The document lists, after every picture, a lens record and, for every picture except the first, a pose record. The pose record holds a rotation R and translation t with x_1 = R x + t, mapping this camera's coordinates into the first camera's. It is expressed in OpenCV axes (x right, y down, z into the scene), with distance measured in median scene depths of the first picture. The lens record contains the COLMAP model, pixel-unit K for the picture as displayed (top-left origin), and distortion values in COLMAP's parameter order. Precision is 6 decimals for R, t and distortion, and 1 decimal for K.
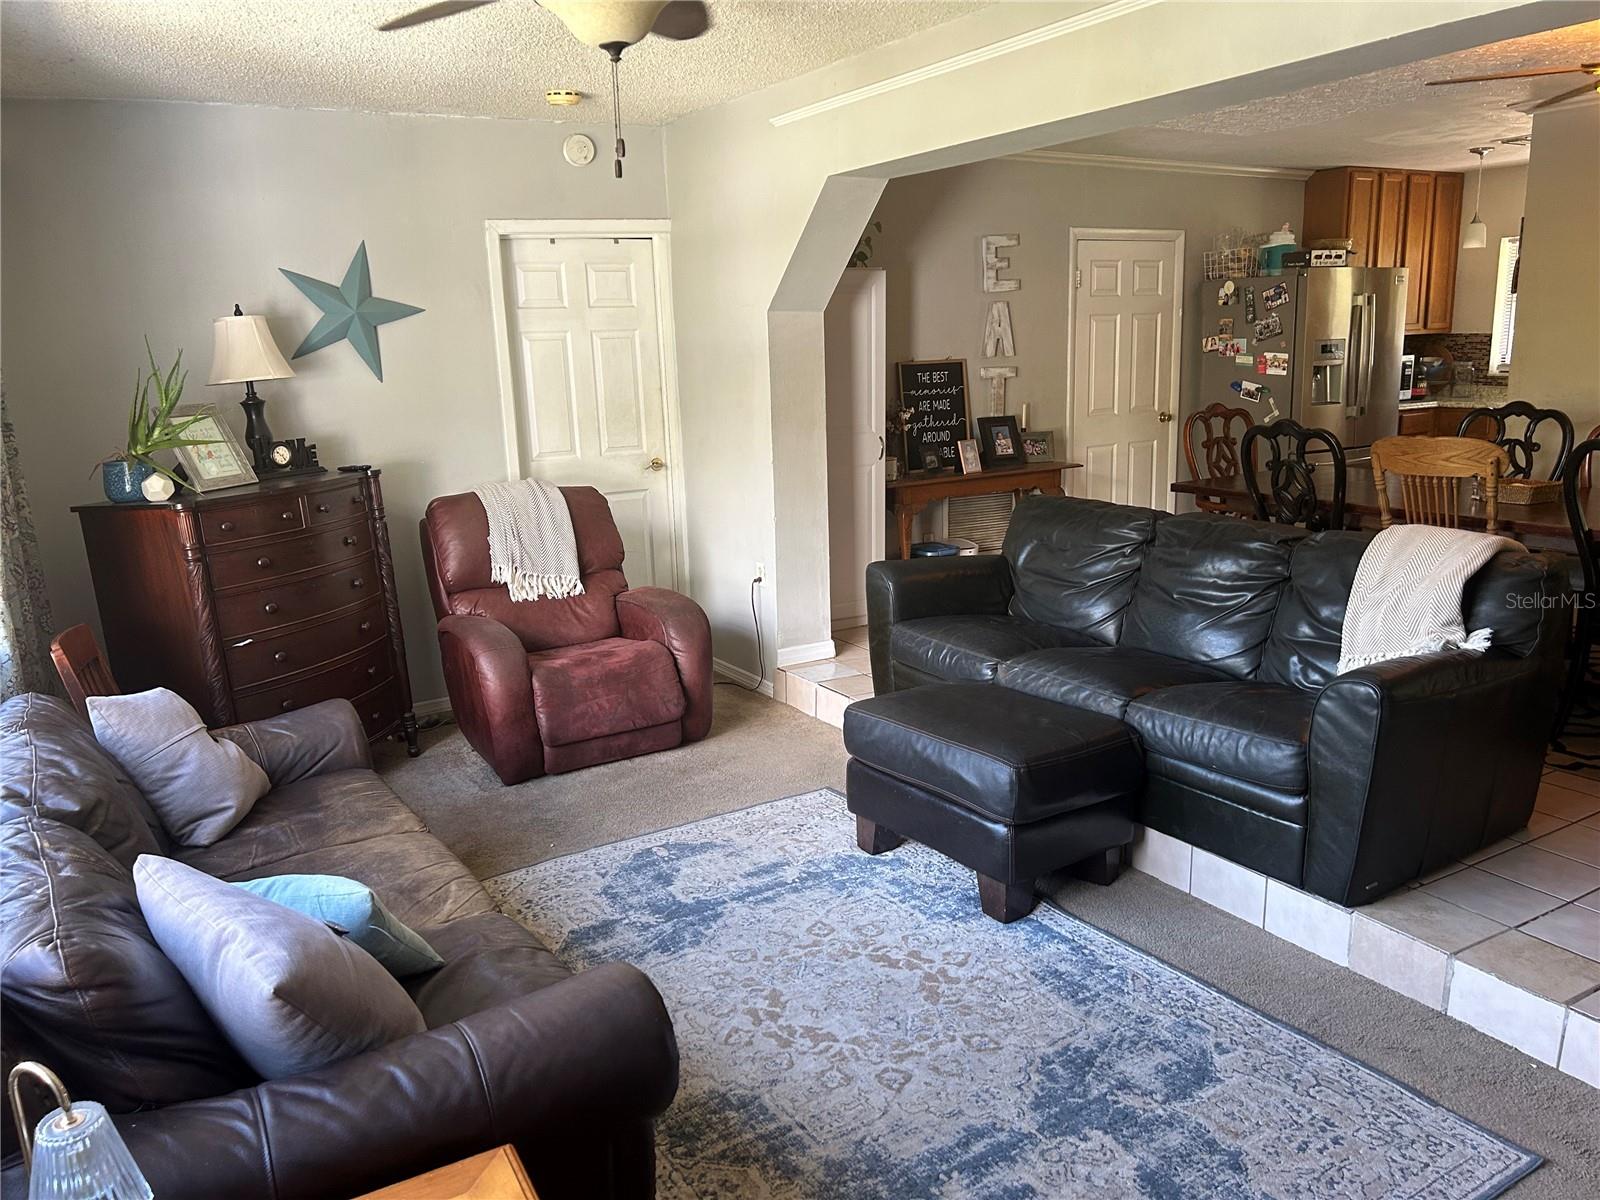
lens RADIAL K [[1208.5, 0, 801.8], [0, 1208.5, 607.1], [0, 0, 1]] dist [0.051597, -0.034074]
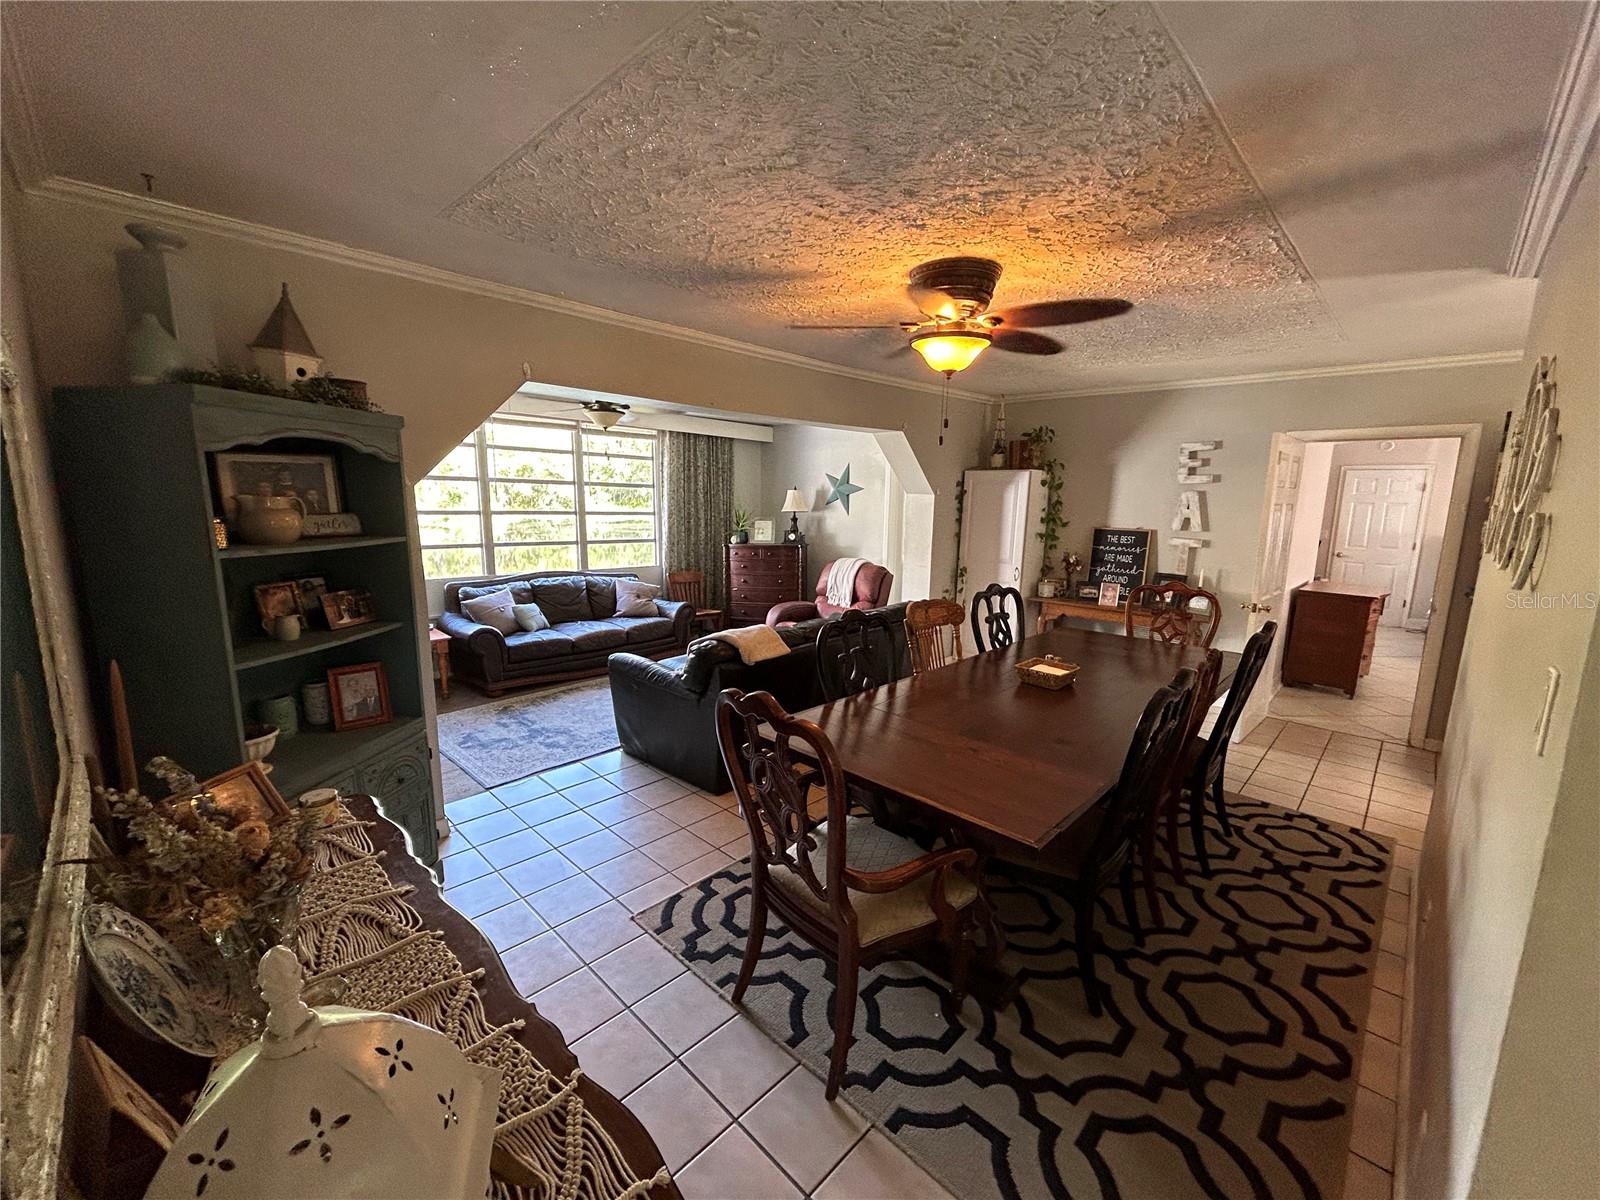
lens RADIAL K [[647.8, 0, 801.3], [0, 647.8, 601.3], [0, 0, 1]] dist [0.002506, 0.000270]
pose [[0.244383, 0.195946, -0.949675, 0.780364], [-0.228488, 0.963430, 0.139987, -0.138248], [0.942375, 0.182779, 0.280217, 0.421493]]
